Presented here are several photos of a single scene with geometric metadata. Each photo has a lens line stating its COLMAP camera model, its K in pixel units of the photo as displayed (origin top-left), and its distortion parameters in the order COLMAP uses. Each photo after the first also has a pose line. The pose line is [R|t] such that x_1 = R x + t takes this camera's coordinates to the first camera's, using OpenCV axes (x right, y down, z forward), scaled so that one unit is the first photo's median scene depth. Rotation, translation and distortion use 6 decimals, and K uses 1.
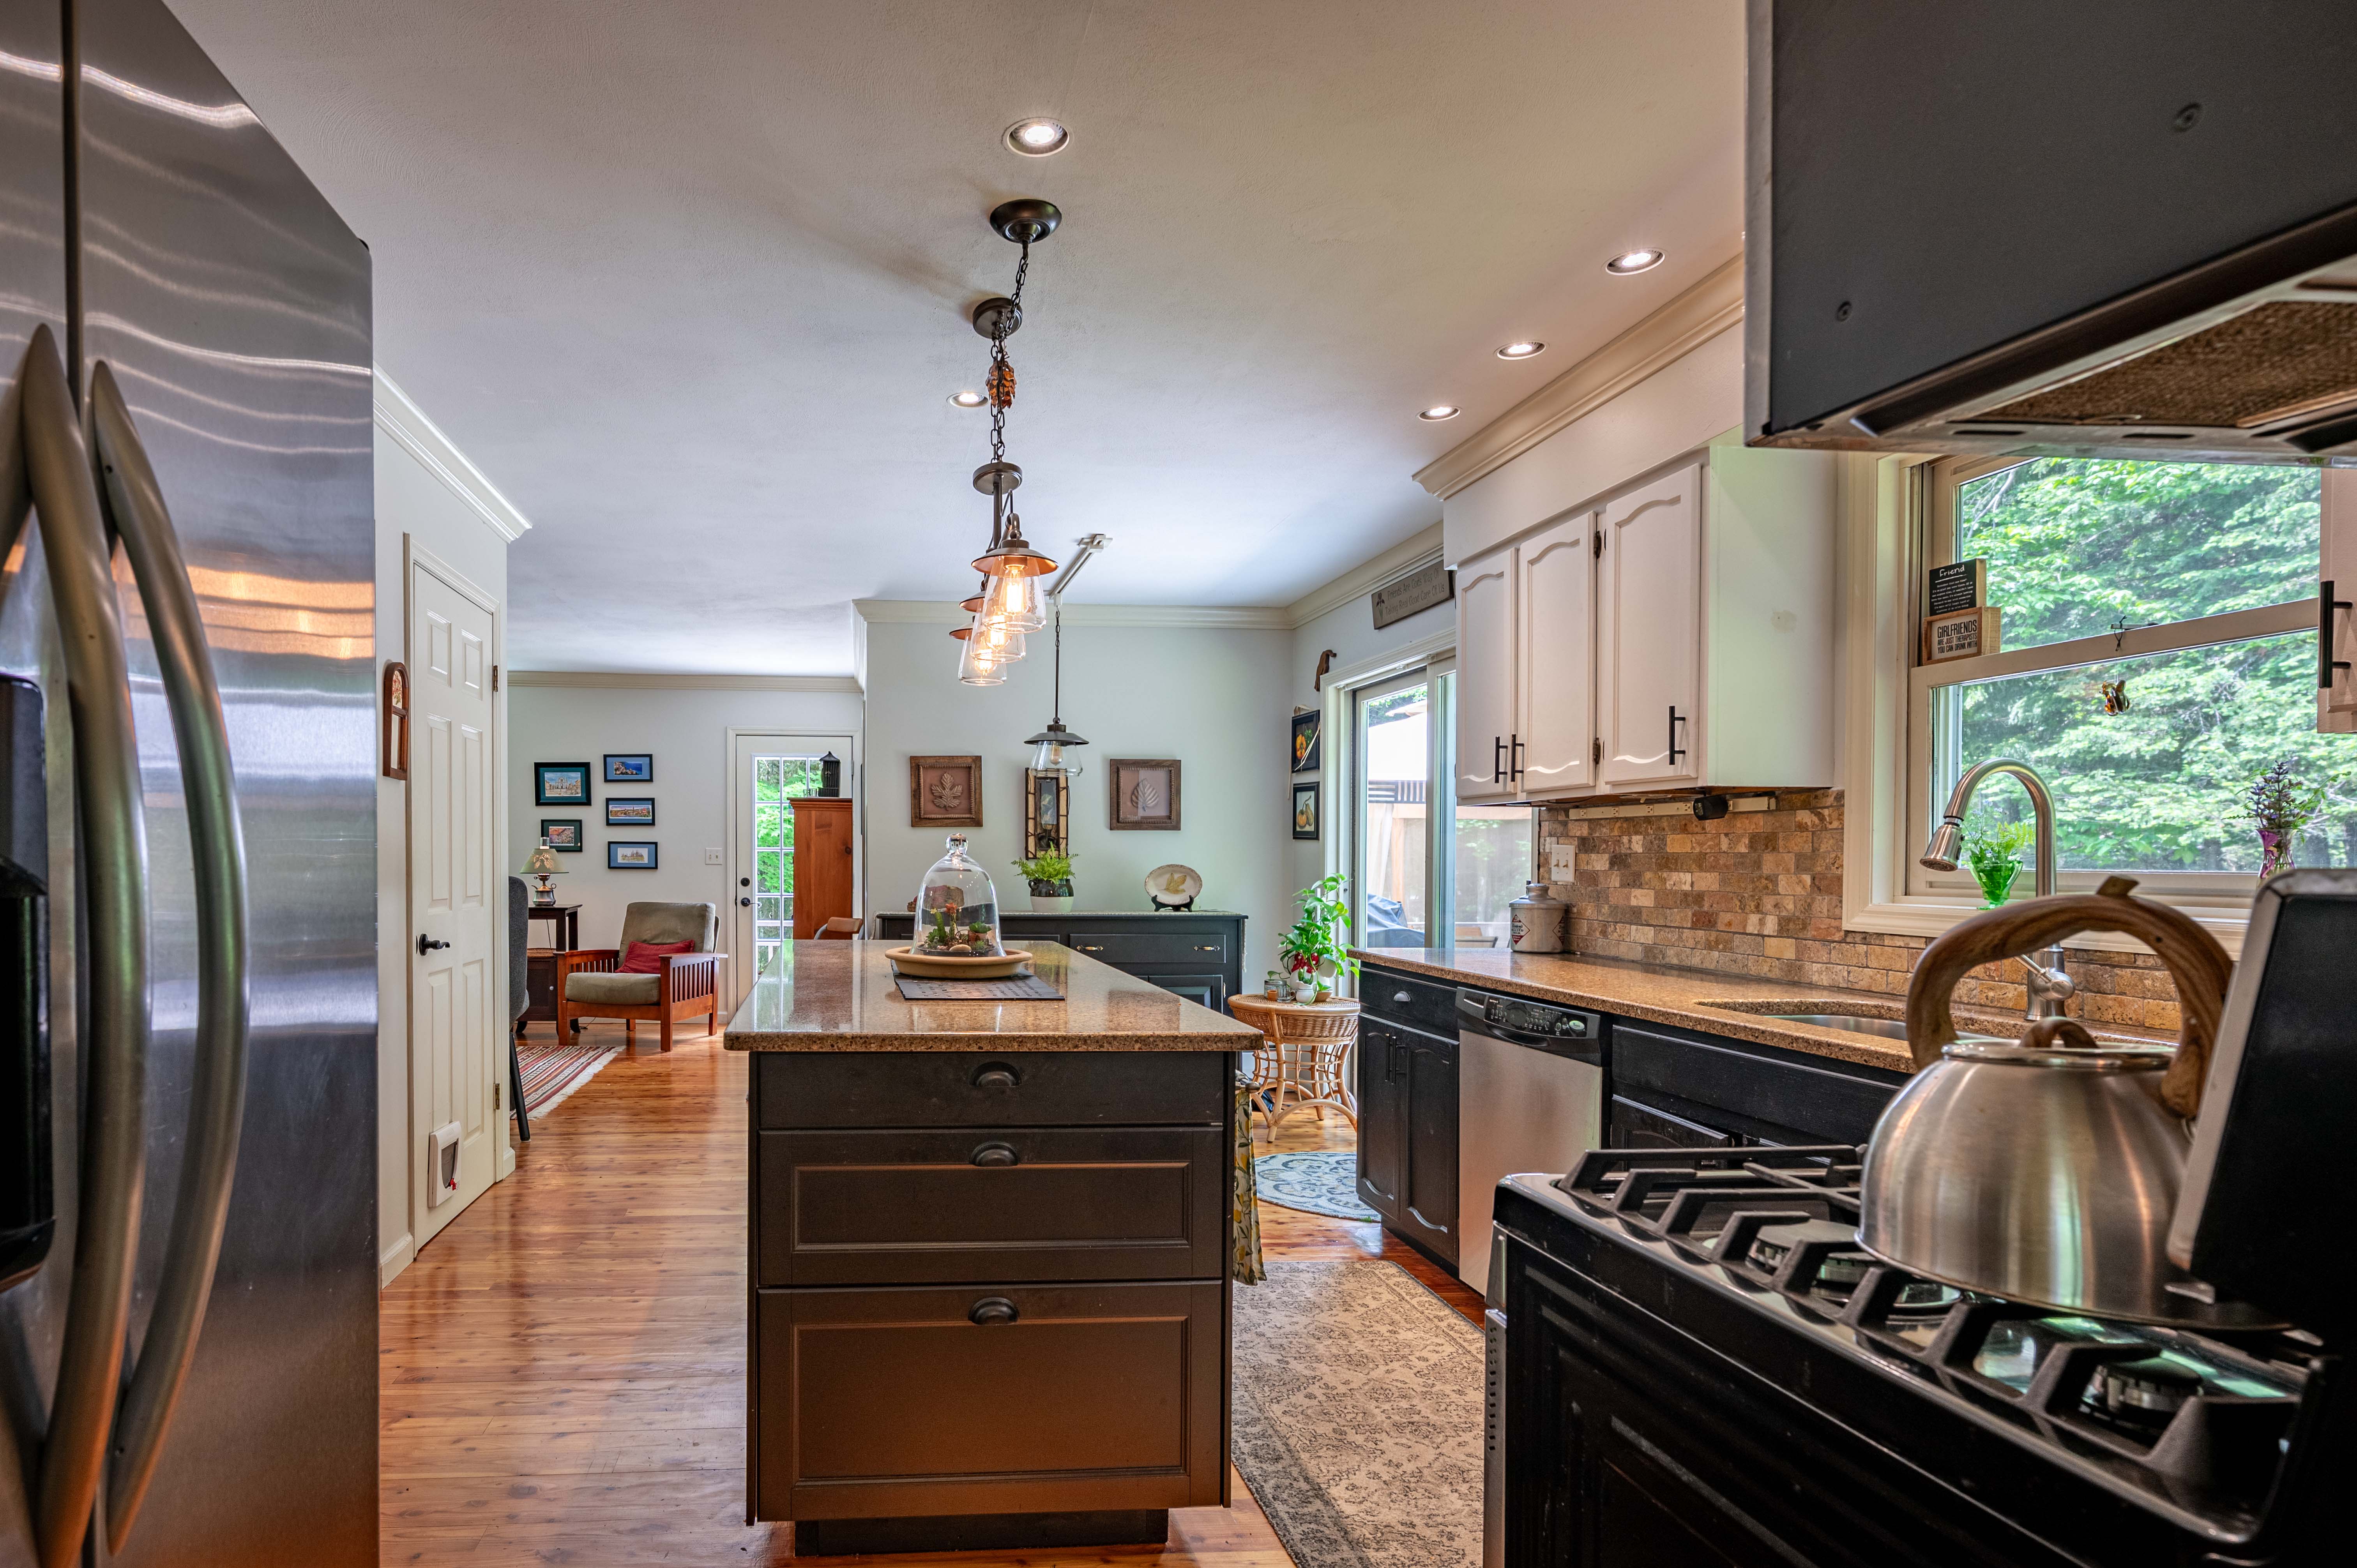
lens RADIAL K [[1217.1, 0, 974.4], [0, 1217.1, 891.7], [0, 0, 1]] dist [0.012517, 0.000499]
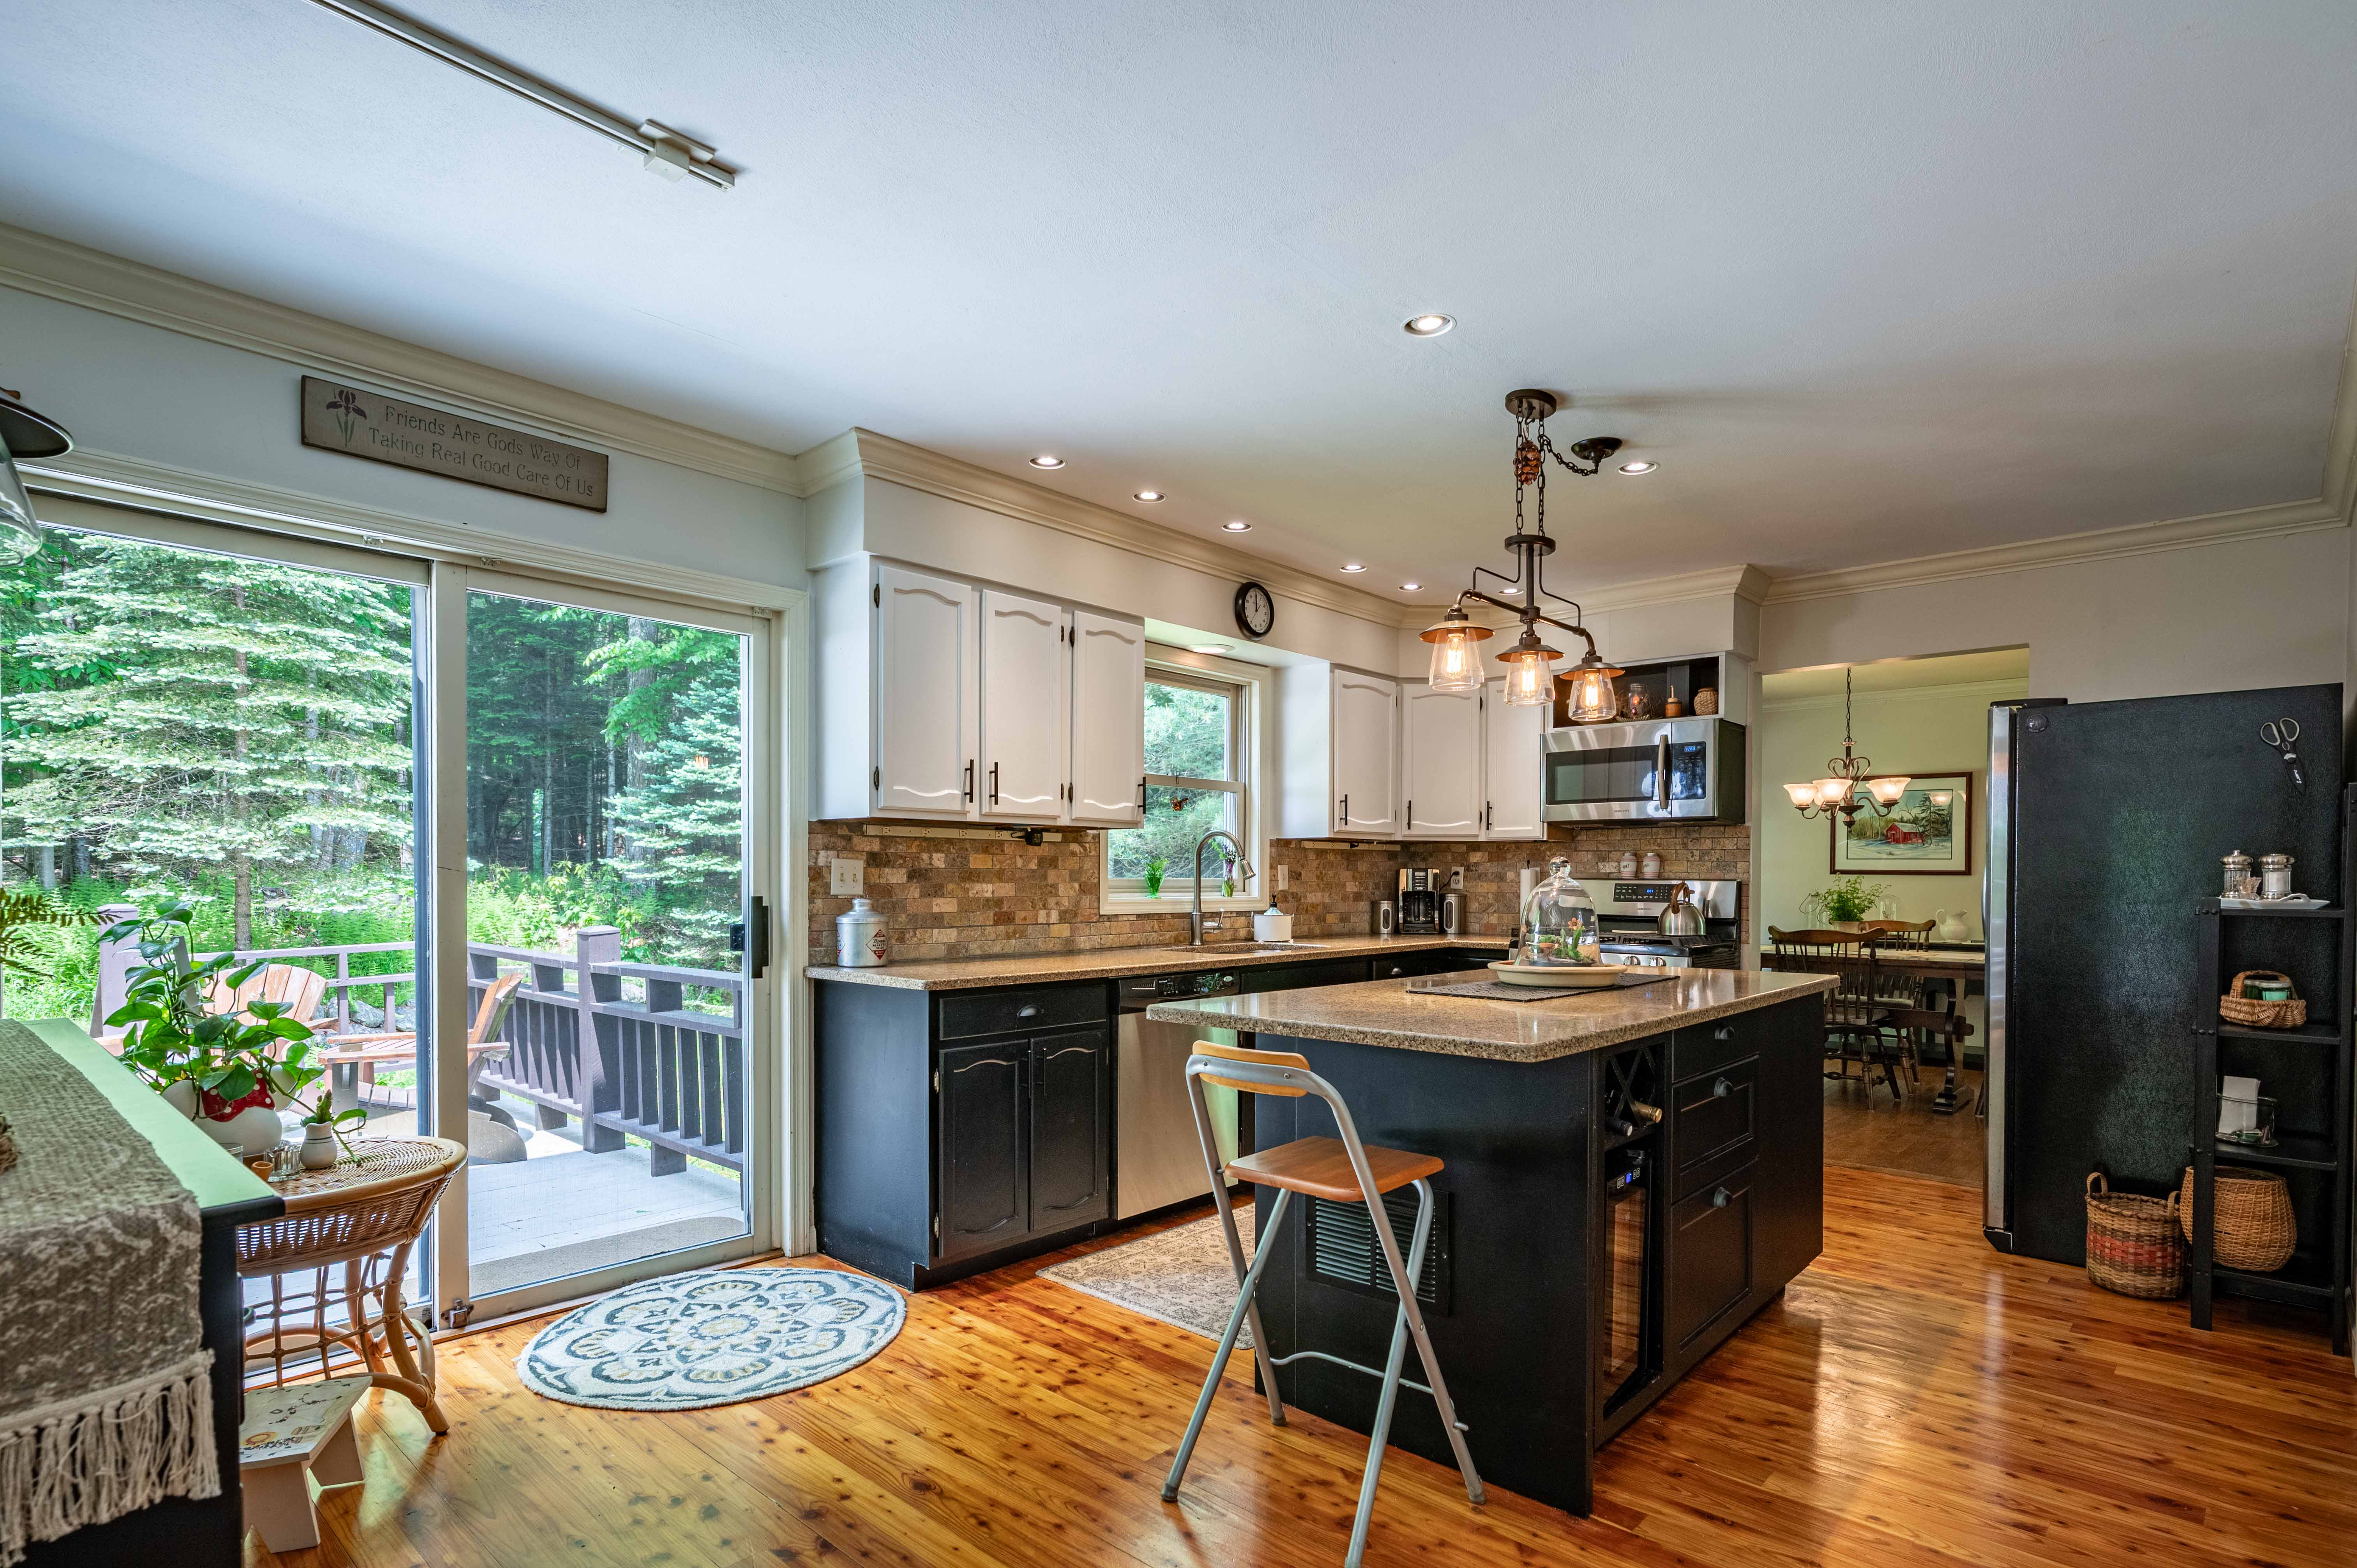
lens RADIAL K [[1159.2, 0, 1185.7], [0, 1159.2, 893.9], [0, 0, 1]] dist [-0.003682, 0.004232]
pose [[-0.666104, -0.022149, 0.745529, -0.506844], [0.012042, 0.999109, 0.040442, -0.053799], [-0.745761, 0.035917, -0.665244, 1.717973]]
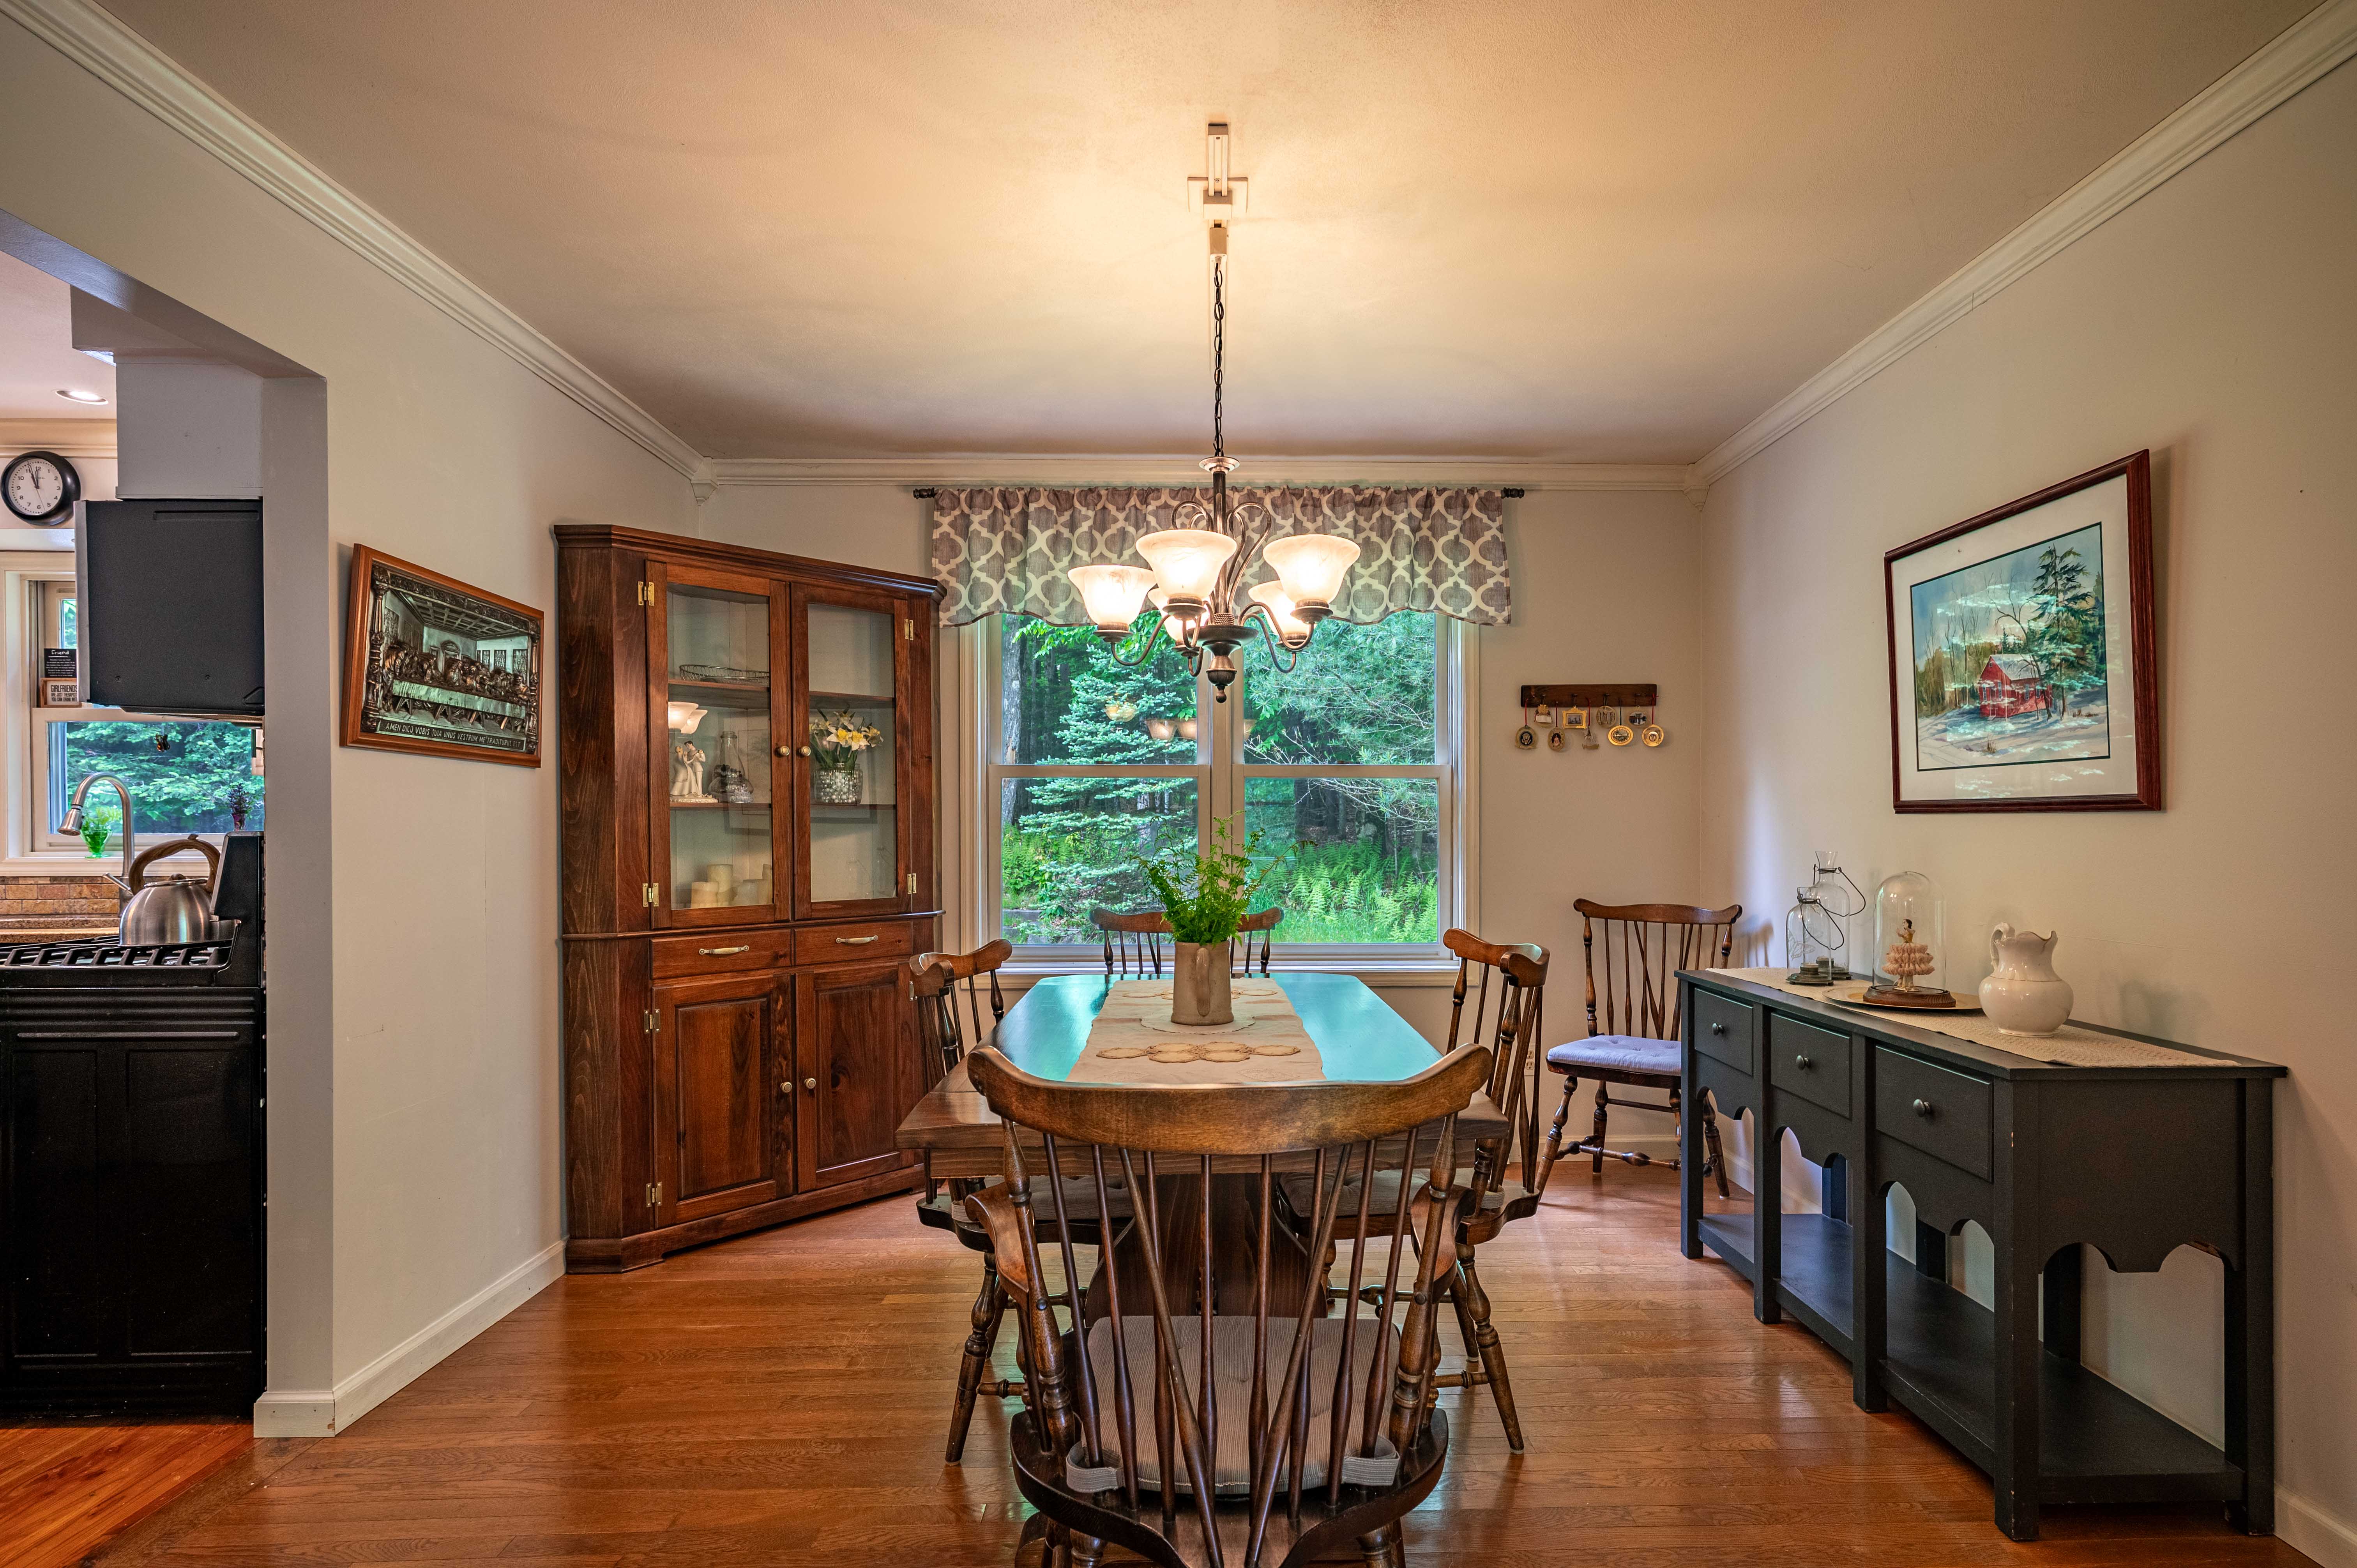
lens RADIAL K [[1159.2, 0, 1214.7], [0, 1159.2, 818.2], [0, 0, 1]] dist [-0.003682, 0.004232]
pose [[0.067913, 0.001104, 0.997691, -0.519344], [0.031589, 0.999496, -0.003256, 0.010574], [-0.997191, 0.031737, 0.067844, -0.512136]]
